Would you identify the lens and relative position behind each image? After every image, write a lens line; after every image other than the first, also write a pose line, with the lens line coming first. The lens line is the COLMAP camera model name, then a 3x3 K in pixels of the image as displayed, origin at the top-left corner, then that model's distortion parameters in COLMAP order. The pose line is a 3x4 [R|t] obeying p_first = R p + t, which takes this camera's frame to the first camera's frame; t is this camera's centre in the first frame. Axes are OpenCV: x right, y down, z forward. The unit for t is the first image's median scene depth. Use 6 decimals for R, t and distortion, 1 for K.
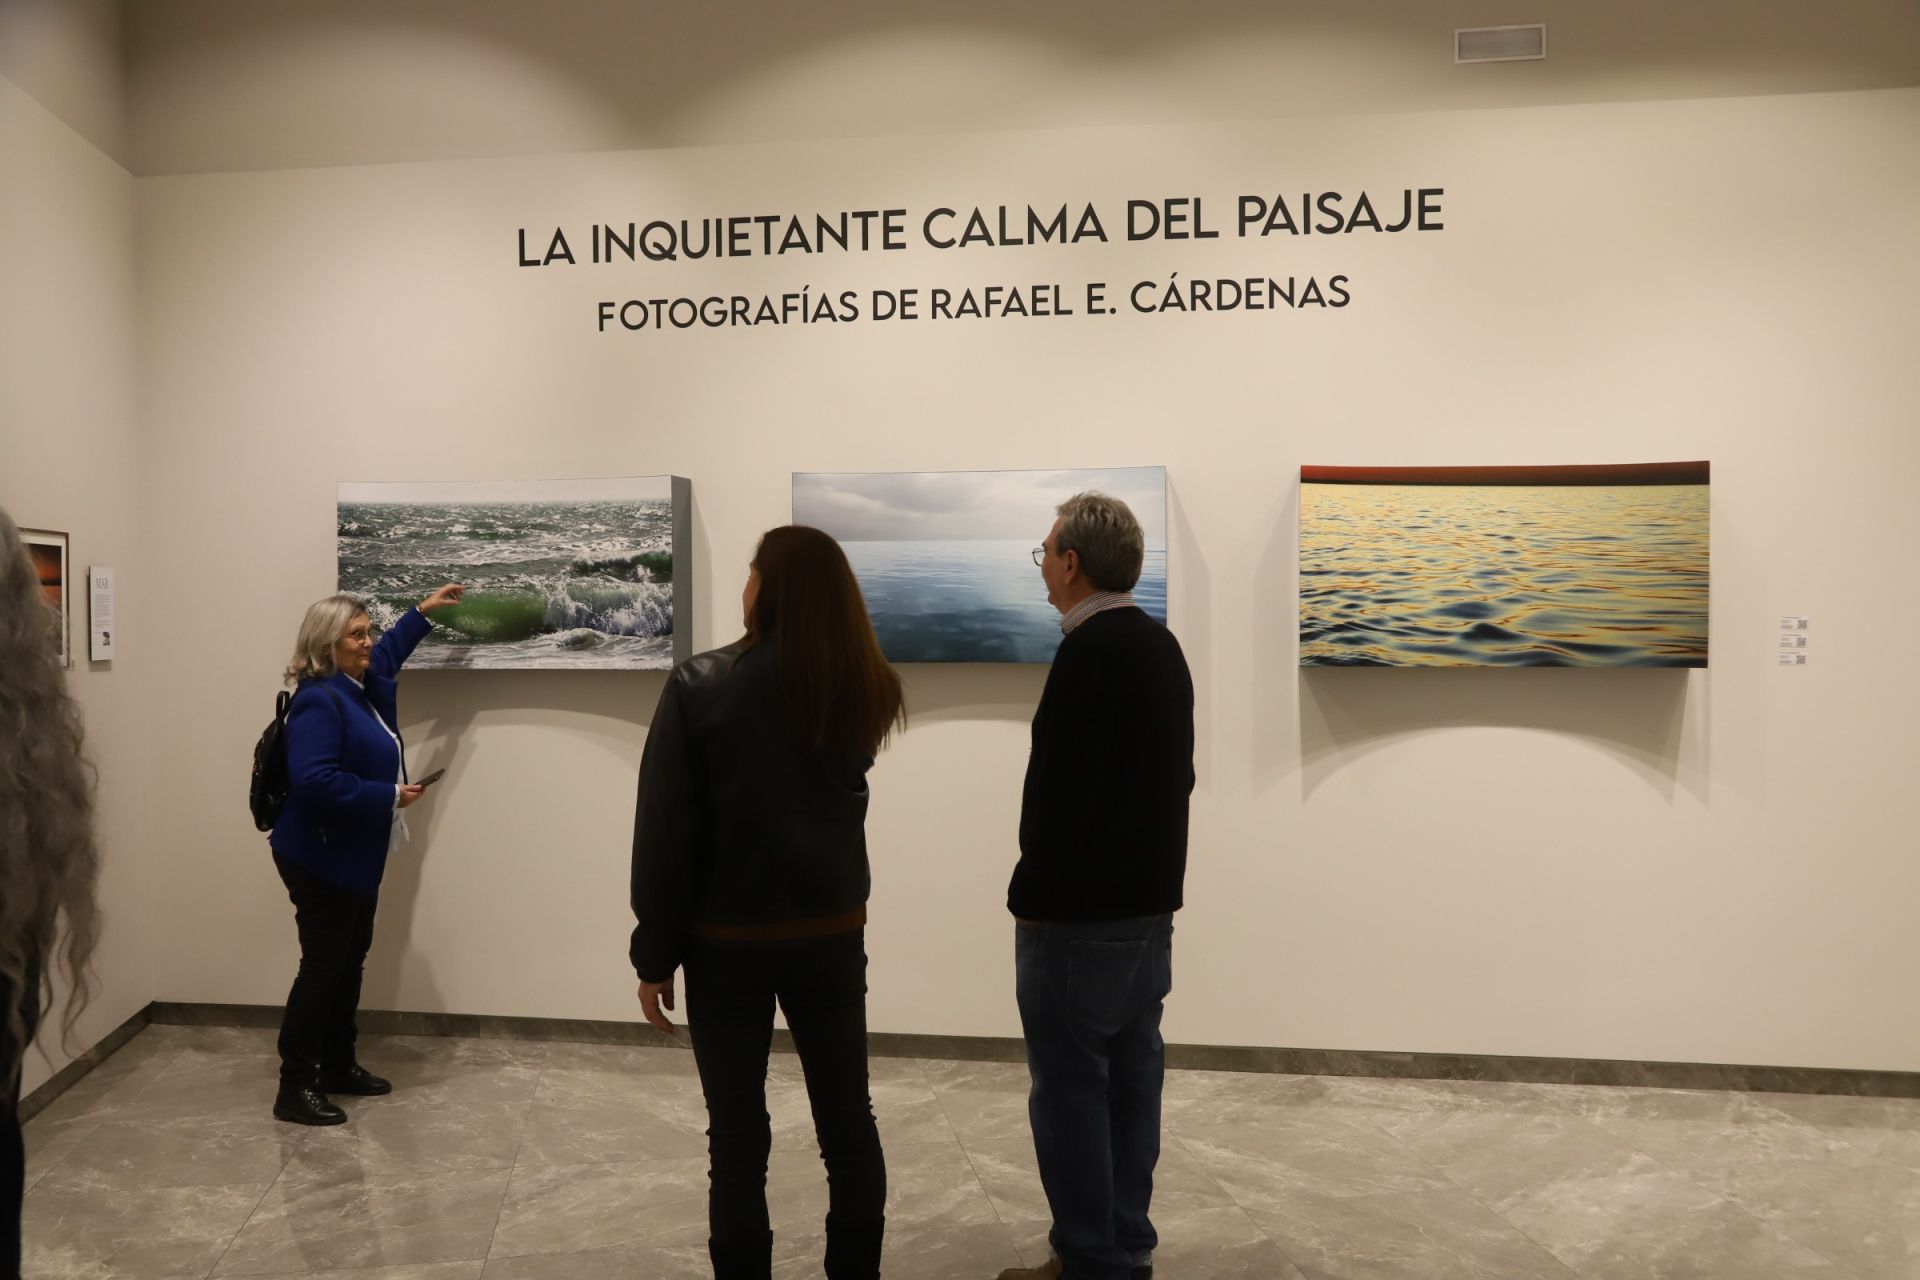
lens RADIAL K [[1611.0, 0, 958.2], [0, 1611.0, 652.6], [0, 0, 1]] dist [-0.059605, 0.092609]
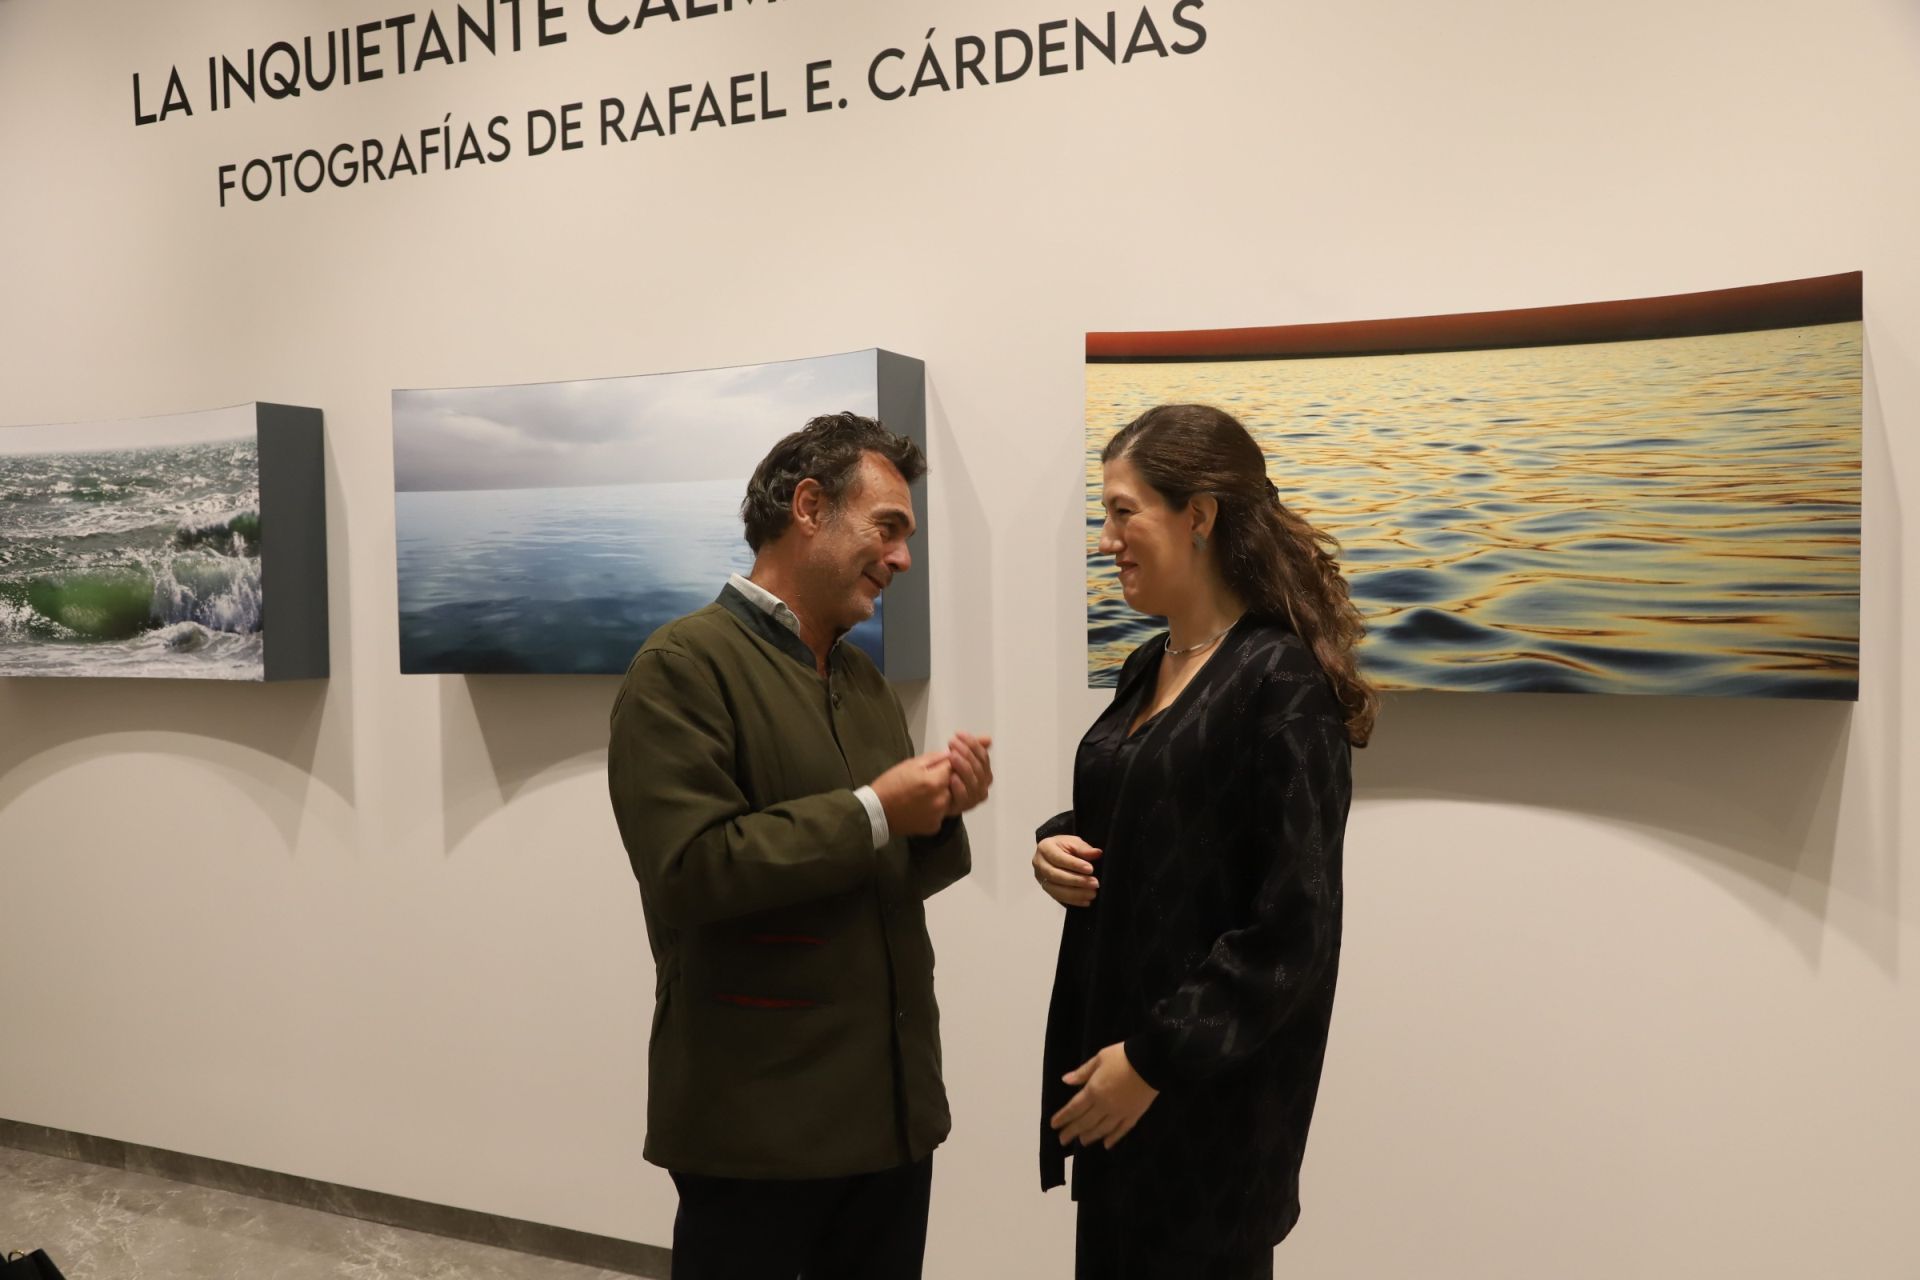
lens RADIAL K [[1677.1, 0, 960.7], [0, 1677.1, 660.0], [0, 0, 1]] dist [-0.048367, 0.094369]
pose [[0.958064, 0.005172, -0.286509, 0.315576], [-0.002725, 0.999956, 0.008940, -0.005808], [0.286543, -0.007784, 0.958036, 0.390526]]
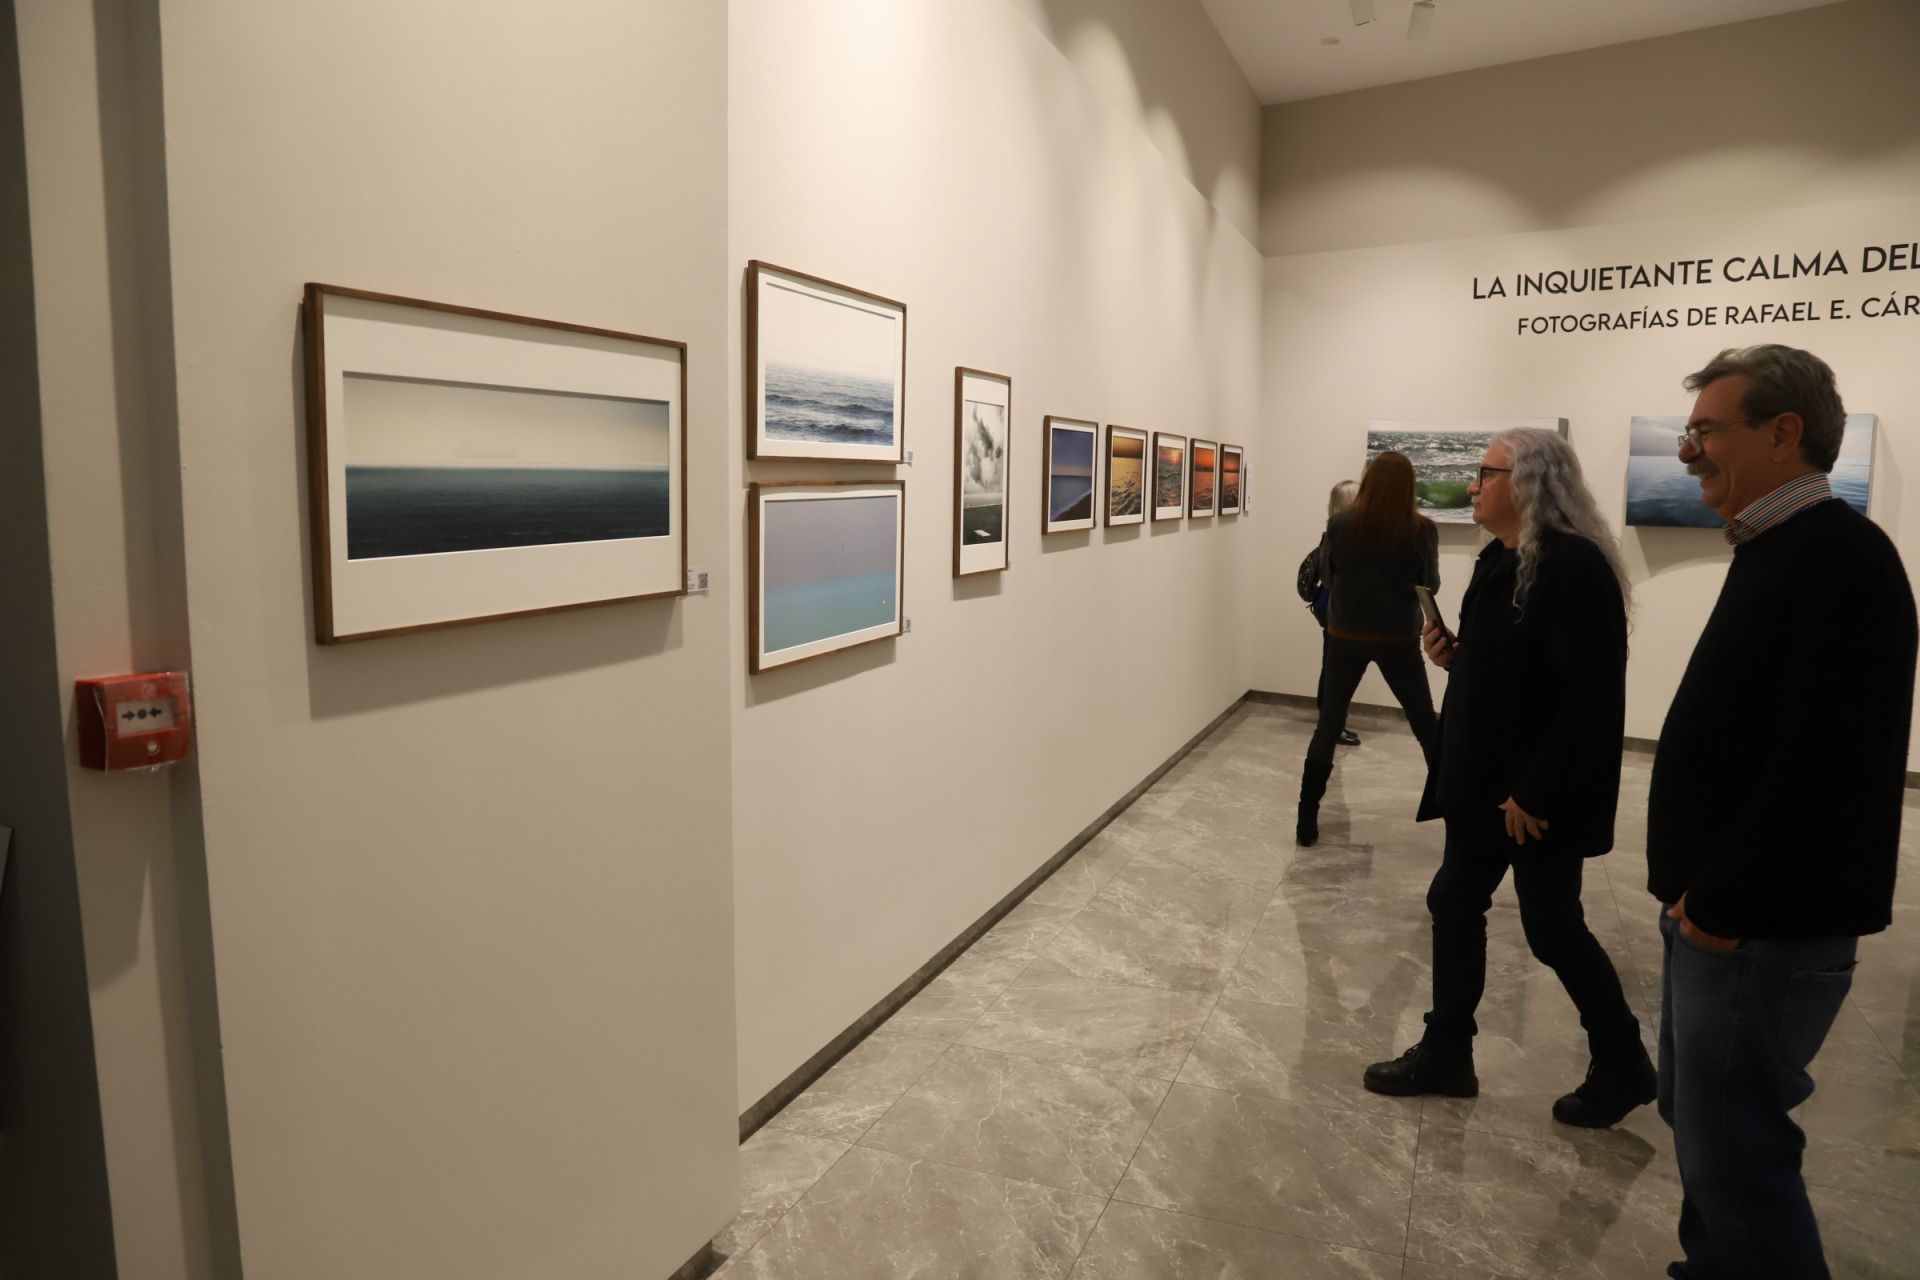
lens RADIAL K [[1317.1, 0, 966.2], [0, 1317.1, 665.7], [0, 0, 1]] dist [-0.127952, 0.074379]
pose [[0.851691, 0.083980, -0.517271, 0.020492], [-0.029856, 0.993248, 0.112099, 0.023816], [0.523193, -0.080031, 0.848448, -0.569508]]
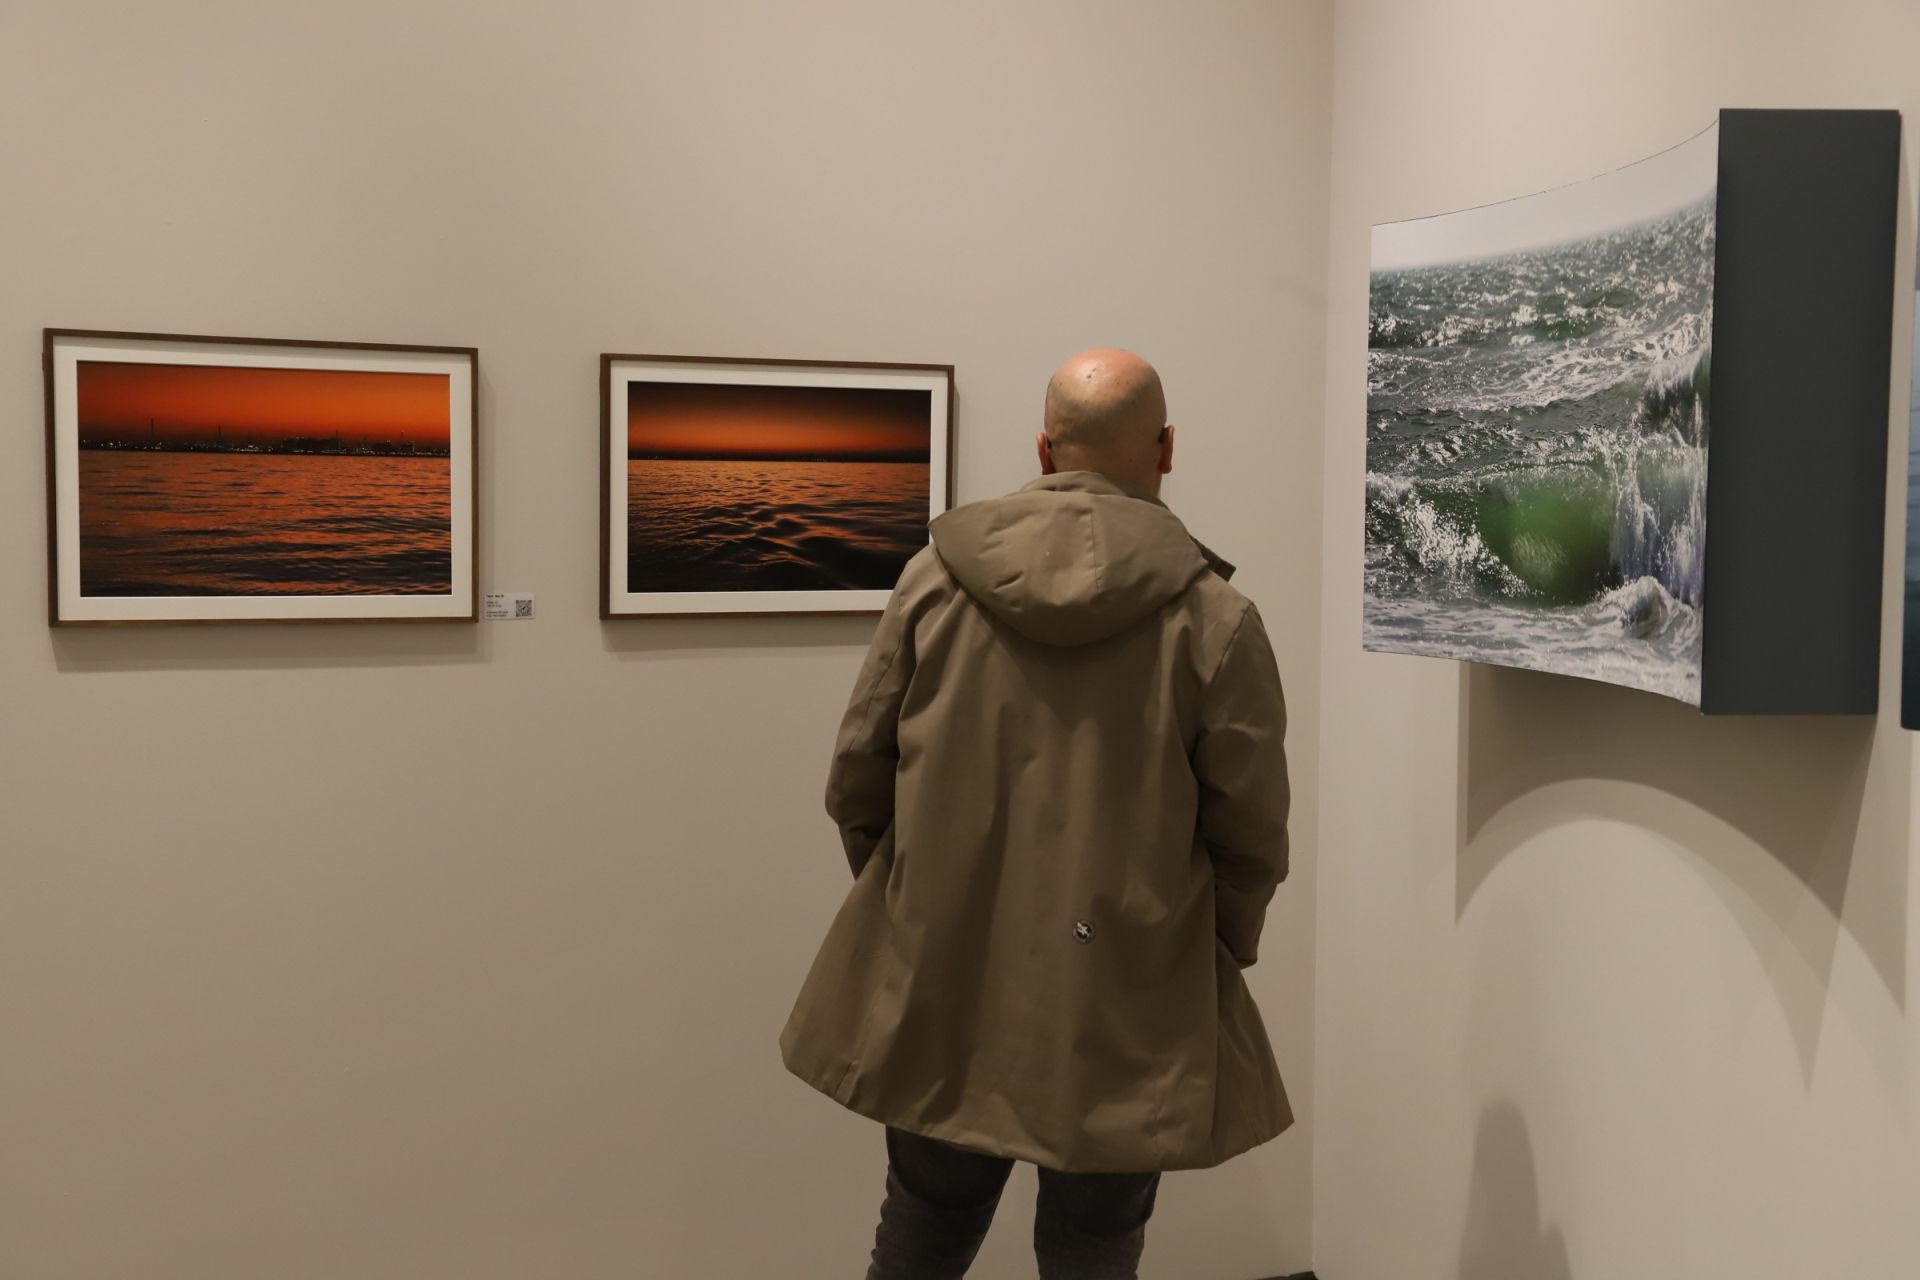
lens RADIAL K [[2654.4, 0, 960.1], [0, 2654.4, 653.6], [0, 0, 1]] dist [0.155813, 0.015224]
pose [[0.302905, 0.064355, -0.950846, 0.291690], [-0.042580, 0.997635, 0.053958, -0.024204], [0.952069, 0.024143, 0.304928, 0.683516]]
